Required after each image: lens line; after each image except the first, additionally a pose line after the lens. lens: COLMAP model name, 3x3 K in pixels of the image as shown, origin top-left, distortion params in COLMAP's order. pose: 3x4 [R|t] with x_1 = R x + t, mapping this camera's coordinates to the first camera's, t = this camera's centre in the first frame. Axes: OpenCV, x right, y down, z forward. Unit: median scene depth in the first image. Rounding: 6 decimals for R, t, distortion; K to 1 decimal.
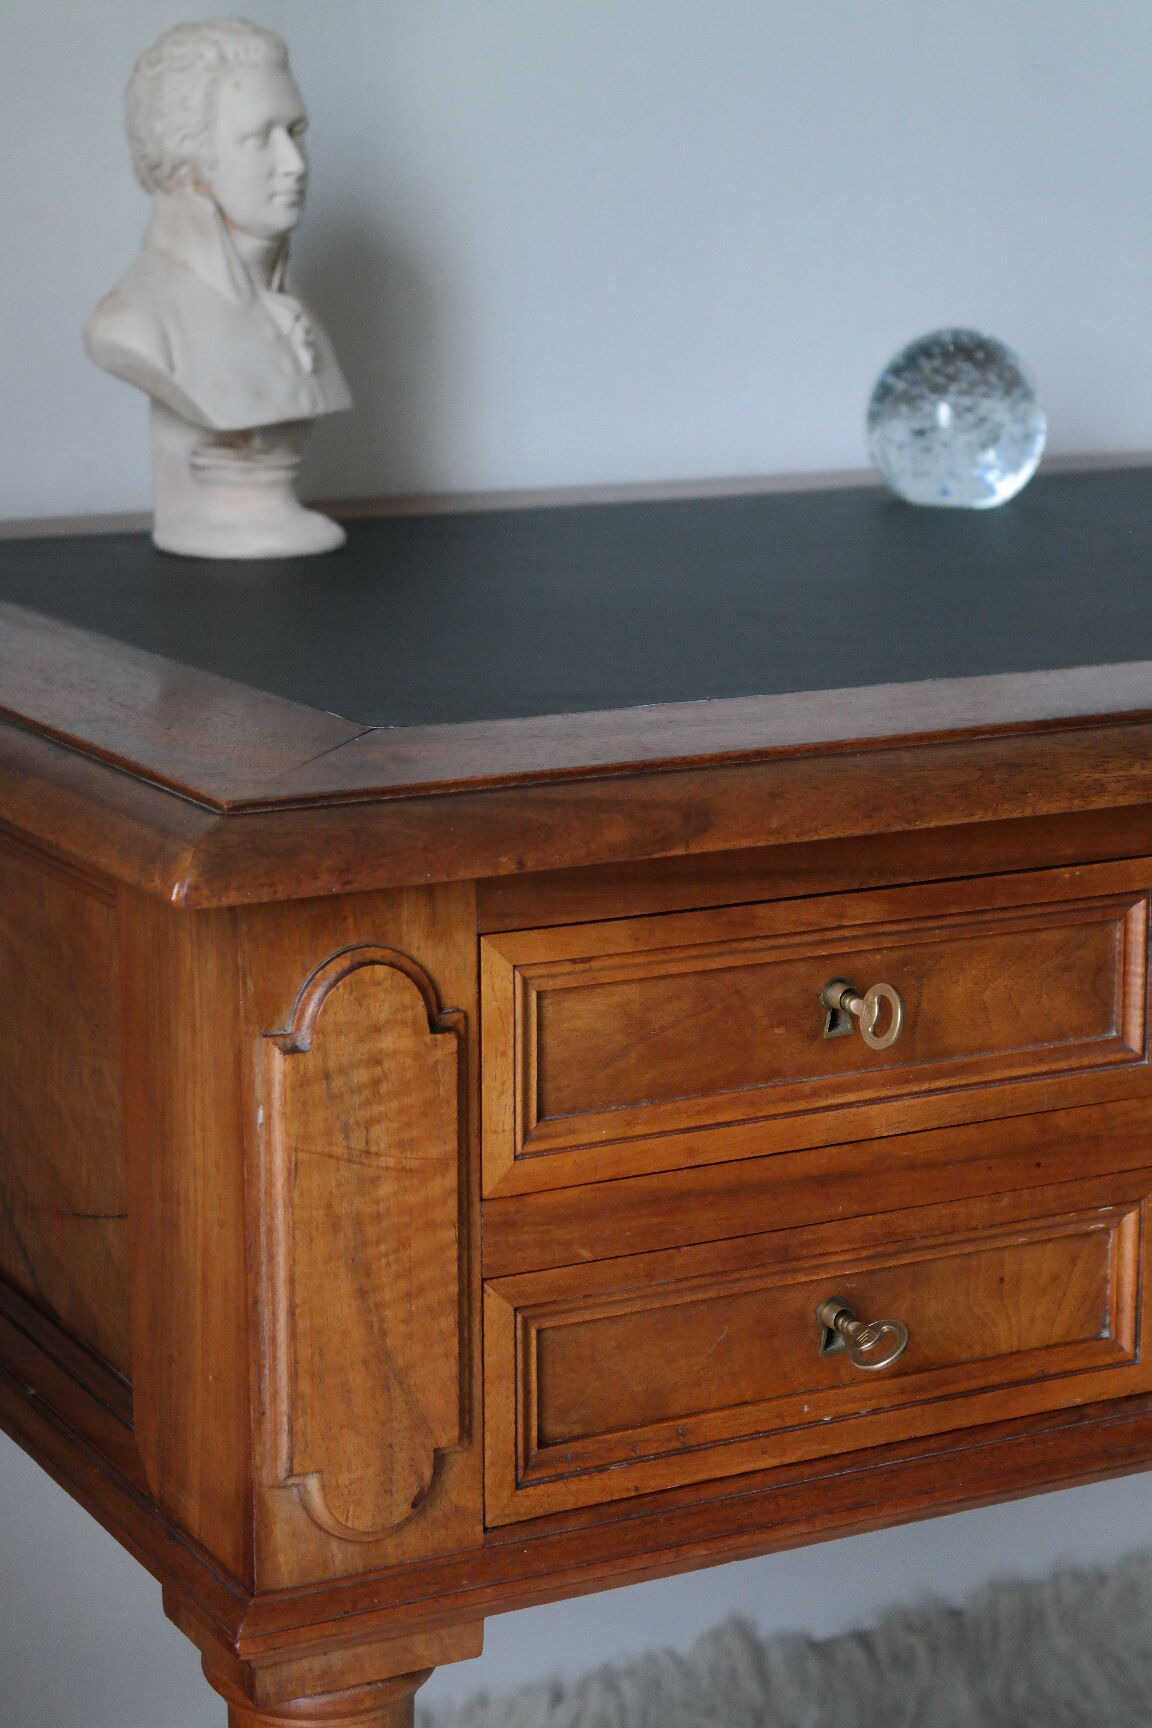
lens RADIAL K [[3559.6, 0, 589.9], [0, 3559.6, 860.0], [0, 0, 1]] dist [0.078572, 0.000000]
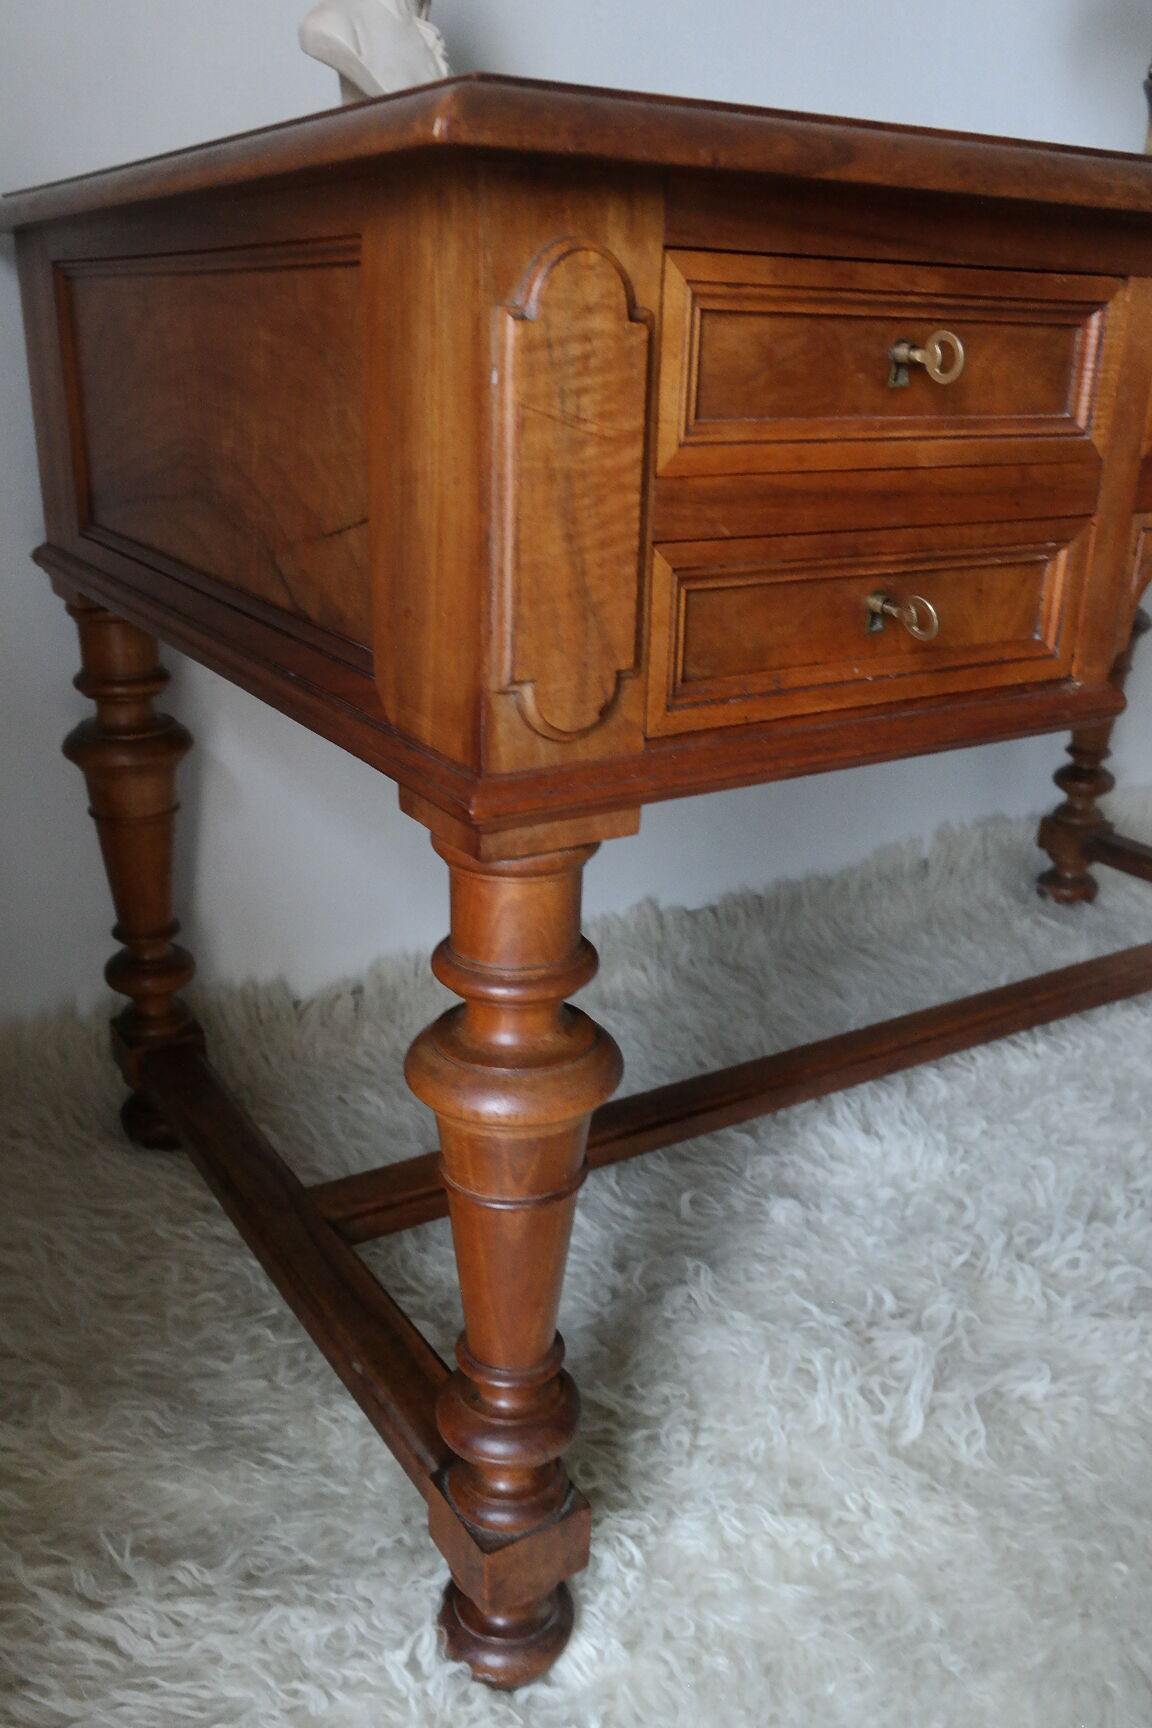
lens RADIAL K [[1470.6, 0, 585.7], [0, 1470.6, 870.5], [0, 0, 1]] dist [-0.010759, 0.010866]
pose [[0.997238, 0.000040, 0.074266, -0.090383], [-0.011147, 0.988753, 0.149140, 0.149798], [-0.073425, -0.149556, 0.986023, 0.436388]]
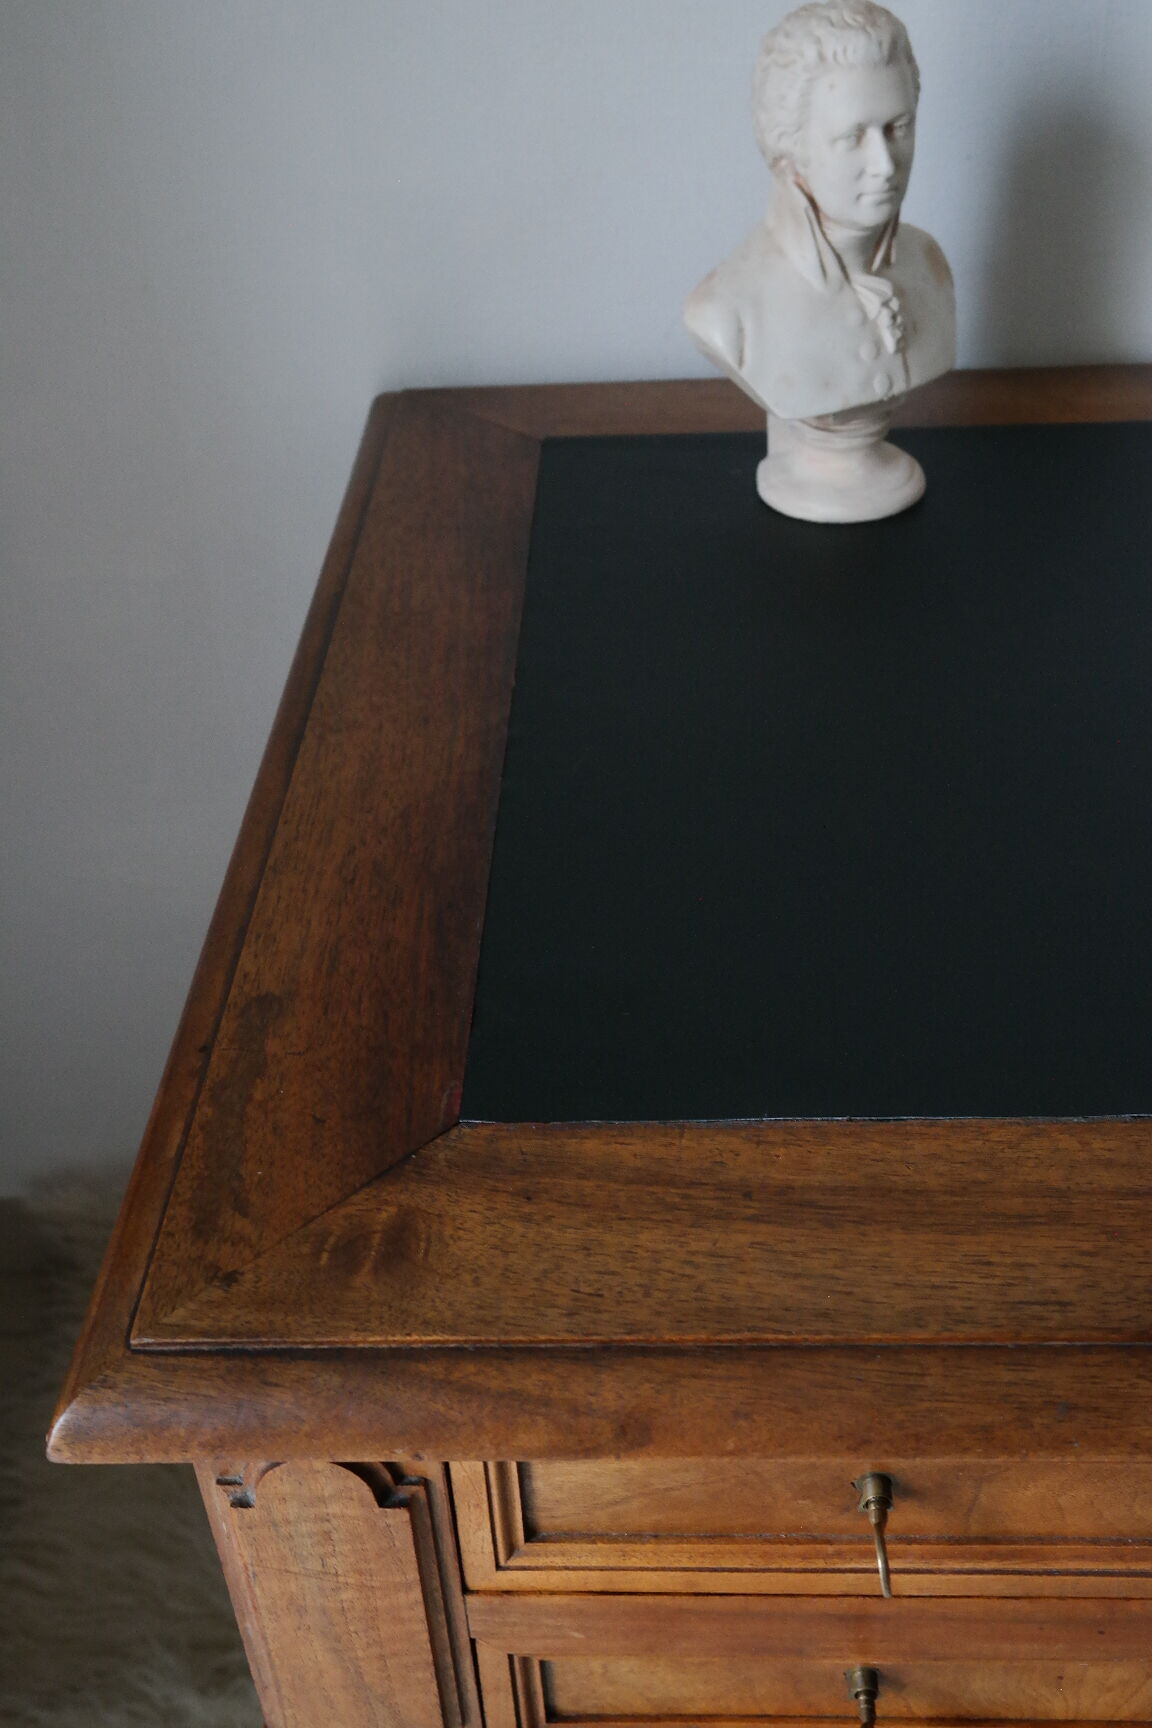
lens RADIAL K [[1907.5, 0, 575.6], [0, 1907.5, 885.4], [0, 0, 1]] dist [0.009023, 0.000000]
pose [[0.863355, 0.265811, -0.428909, 0.178421], [-0.060379, 0.898315, 0.435183, -0.329411], [0.500972, -0.349821, 0.791614, 0.608658]]
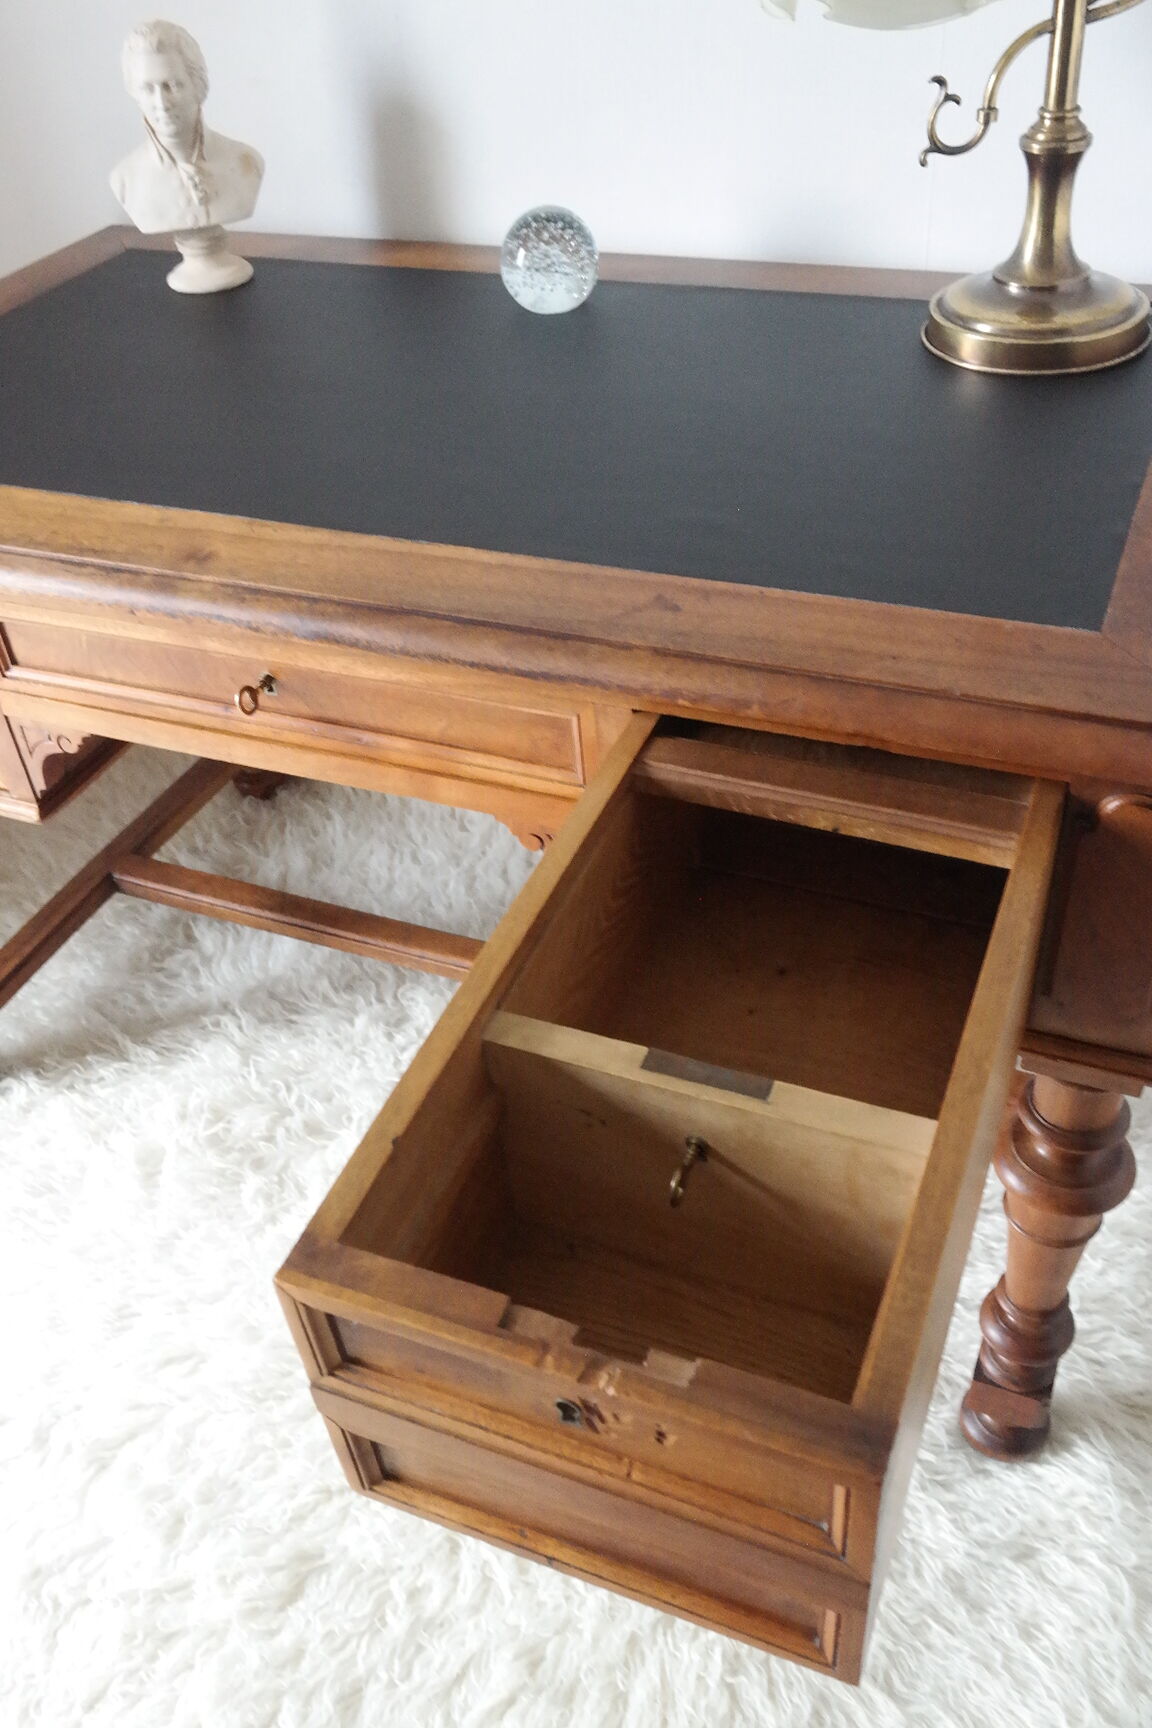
lens RADIAL K [[1470.6, 0, 570.9], [0, 1470.6, 874.3], [0, 0, 1]] dist [-0.010759, 0.010866]
pose [[0.623696, 0.462686, -0.630020, 1.136180], [-0.098379, 0.846050, 0.523947, -0.392527], [0.775452, -0.264803, 0.573197, 0.766604]]
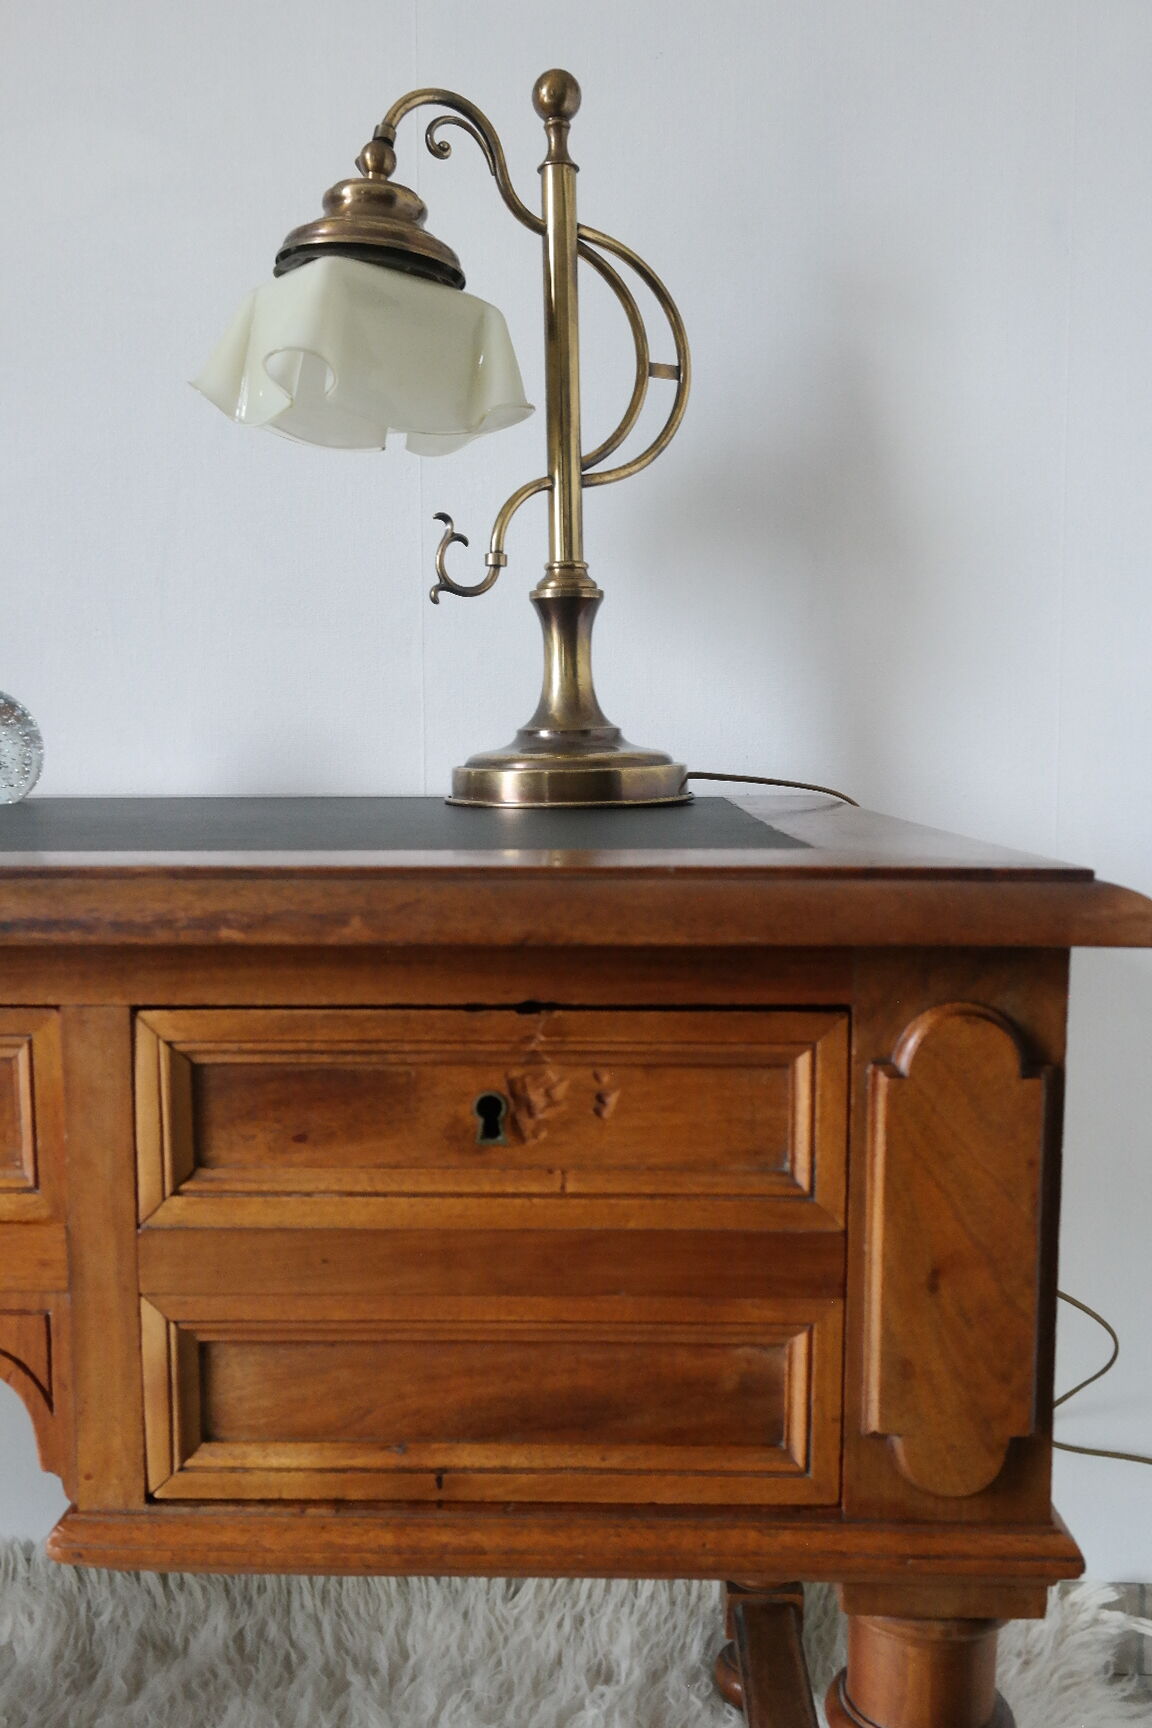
lens RADIAL K [[1470.6, 0, 576.8], [0, 1470.6, 864.6], [0, 0, 1]] dist [-0.010759, 0.010866]
pose [[0.869638, 0.048350, -0.491317, 0.966145], [-0.109167, 0.989390, -0.095863, -0.069069], [0.481469, 0.137002, 0.865689, 0.928881]]
